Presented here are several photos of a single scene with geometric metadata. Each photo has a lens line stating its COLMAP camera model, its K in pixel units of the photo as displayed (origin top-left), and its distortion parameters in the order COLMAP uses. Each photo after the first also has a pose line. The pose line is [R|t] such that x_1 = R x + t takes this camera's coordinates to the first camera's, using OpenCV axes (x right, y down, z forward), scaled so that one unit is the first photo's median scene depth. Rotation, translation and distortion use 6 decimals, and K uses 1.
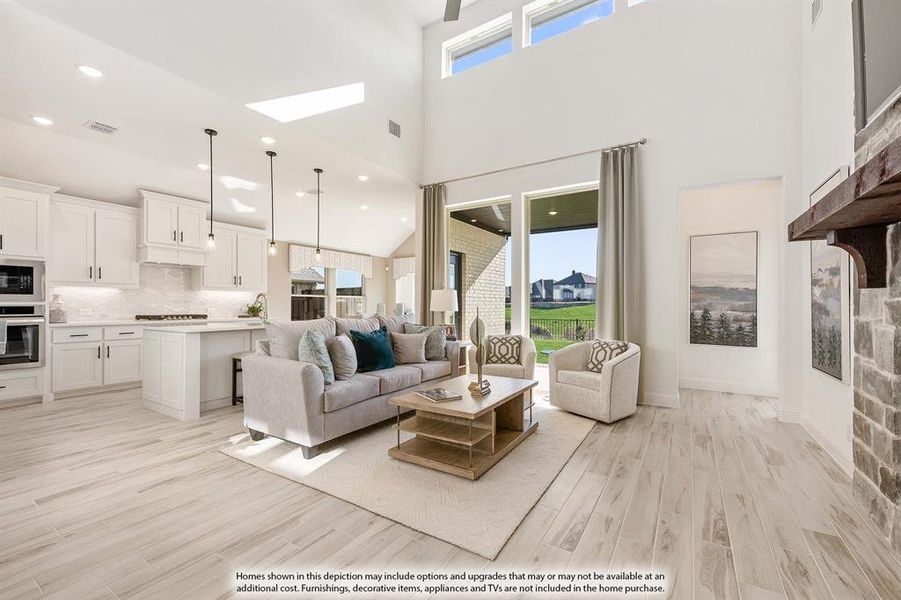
lens RADIAL K [[375.7, 0, 451.5], [0, 375.7, 304.2], [0, 0, 1]] dist [0.000458, -0.000325]
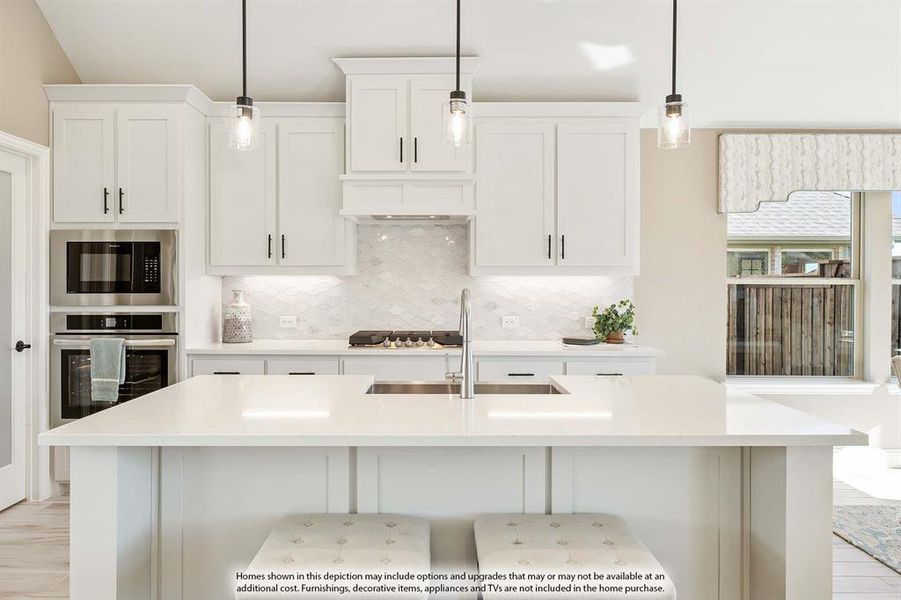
lens RADIAL K [[640.0, 0, 438.8], [0, 640.0, 287.4], [0, 0, 1]] dist [-0.007764, 0.010606]
pose [[0.530744, 0.003854, -0.847523, -0.111354], [-0.000177, 0.999990, 0.004436, -0.033538], [0.847532, -0.002204, 0.530739, 0.752288]]
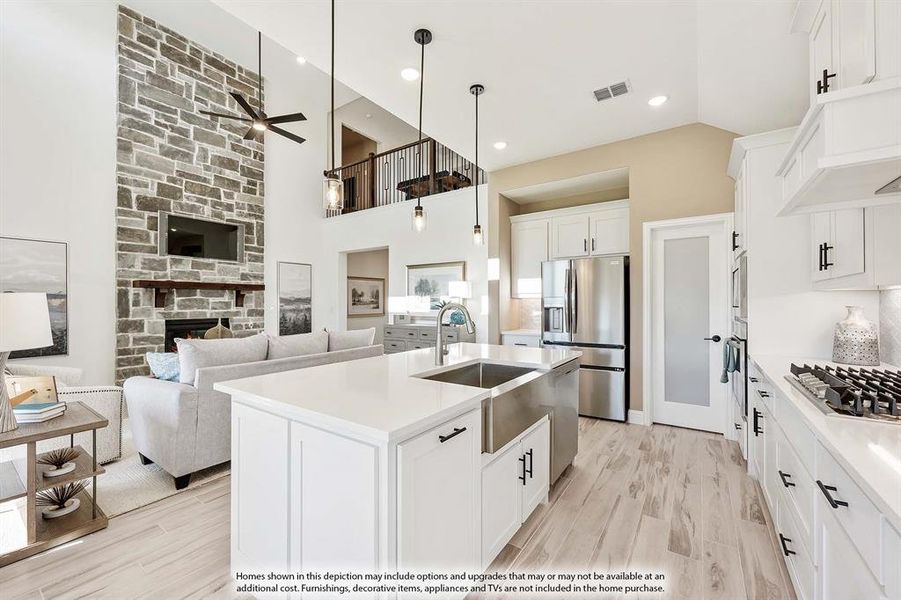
lens RADIAL K [[359.4, 0, 450.6], [0, 359.4, 301.5], [0, 0, 1]] dist [0.001861, -0.001520]
pose [[-0.999038, 0.000235, 0.043842, -0.540123], [-0.000024, 0.999983, -0.005903, -0.029055], [-0.043843, -0.005898, -0.999021, 1.489744]]
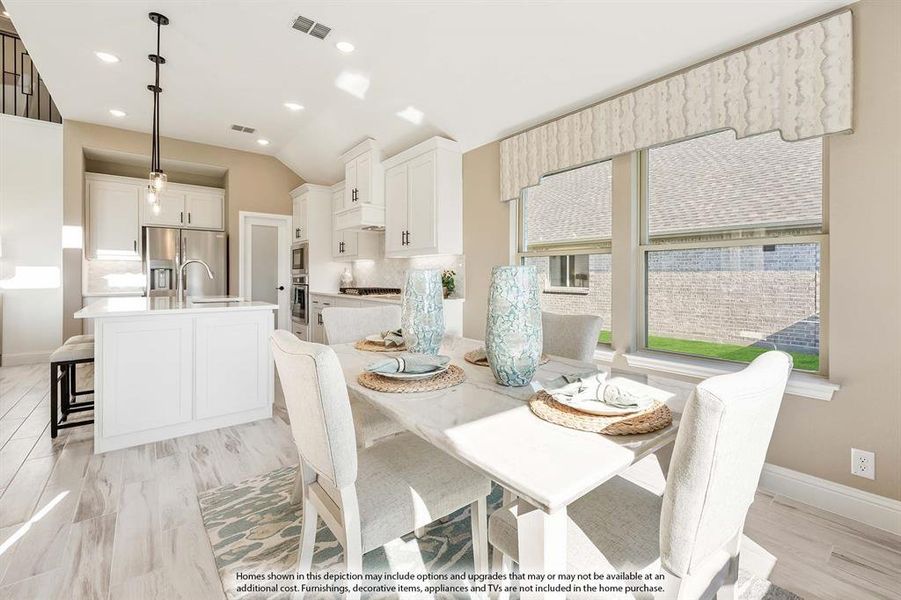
lens RADIAL K [[378.6, 0, 471.1], [0, 378.6, 278.4], [0, 0, 1]] dist [-0.009949, 0.002151]
pose [[-0.295549, 0.002962, -0.955323, 0.007725], [-0.000885, 0.999994, 0.003375, 0.003885], [0.955327, 0.001843, -0.295544, 1.747925]]
